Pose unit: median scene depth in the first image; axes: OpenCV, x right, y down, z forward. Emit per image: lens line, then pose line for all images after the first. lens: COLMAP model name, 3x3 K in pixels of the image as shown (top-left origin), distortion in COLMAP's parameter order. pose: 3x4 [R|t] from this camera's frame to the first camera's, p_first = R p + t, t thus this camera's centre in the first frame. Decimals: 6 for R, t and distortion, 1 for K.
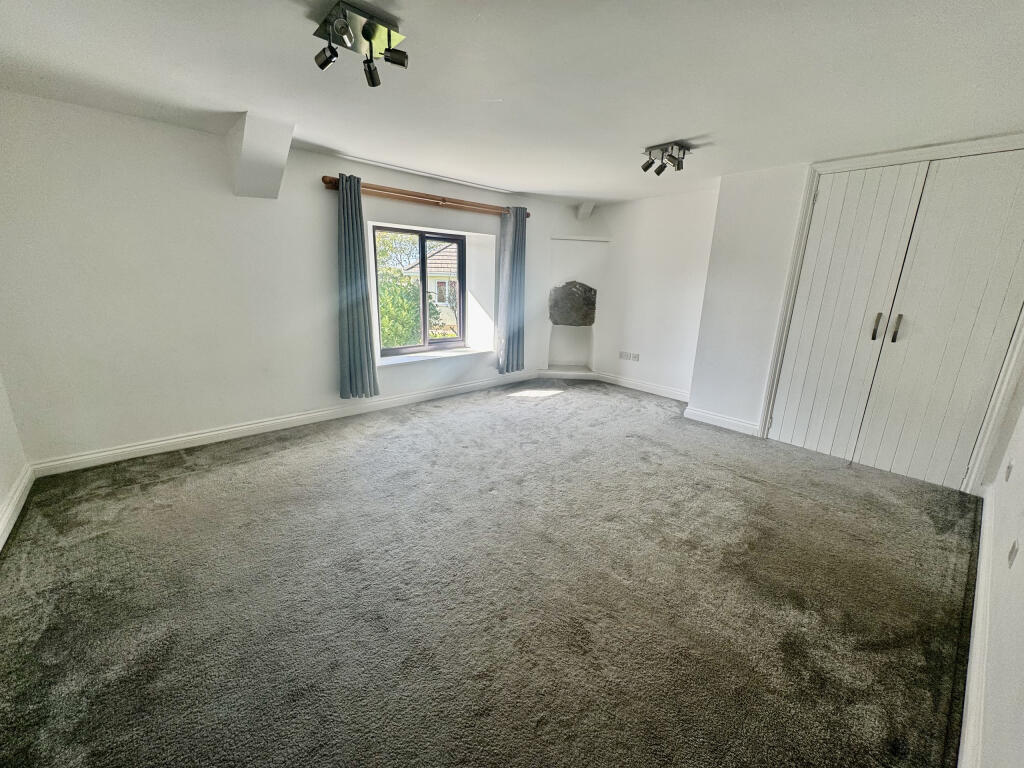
lens RADIAL K [[408.9, 0, 511.3], [0, 408.9, 383.9], [0, 0, 1]] dist [-0.000090, 0.000311]
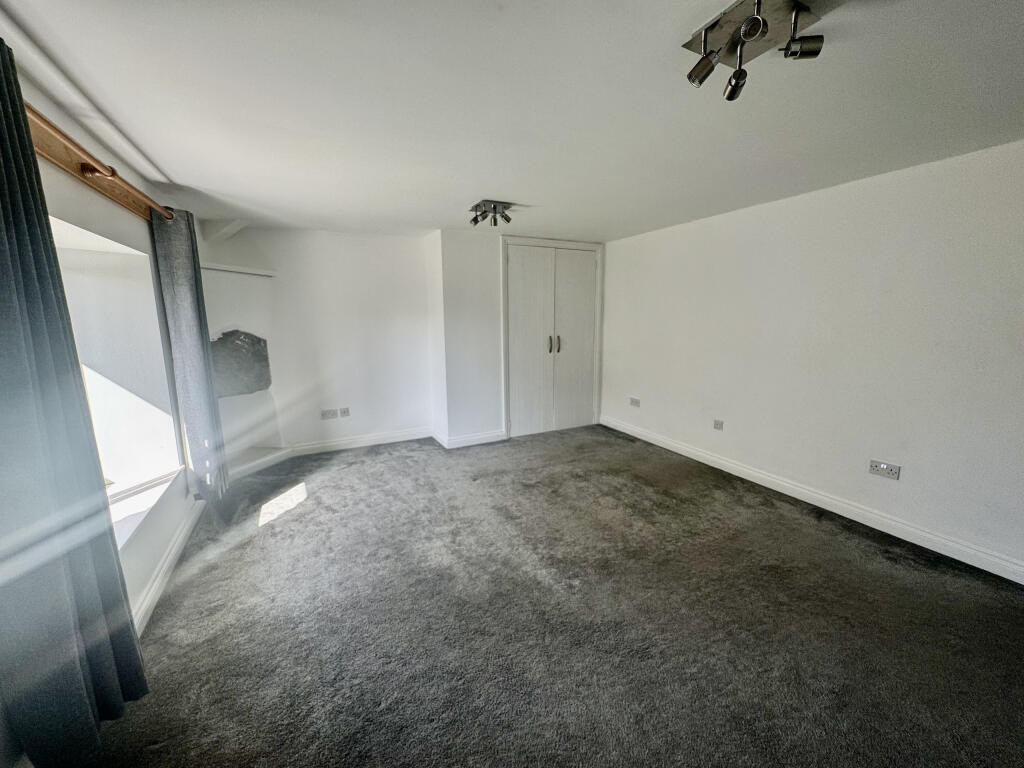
lens RADIAL K [[408.9, 0, 512.6], [0, 408.9, 386.0], [0, 0, 1]] dist [-0.000090, 0.000311]
pose [[0.256391, -0.194843, 0.946731, -0.496658], [0.265985, 0.955879, 0.124693, -0.160427], [-0.929256, 0.219846, 0.296904, 0.501228]]
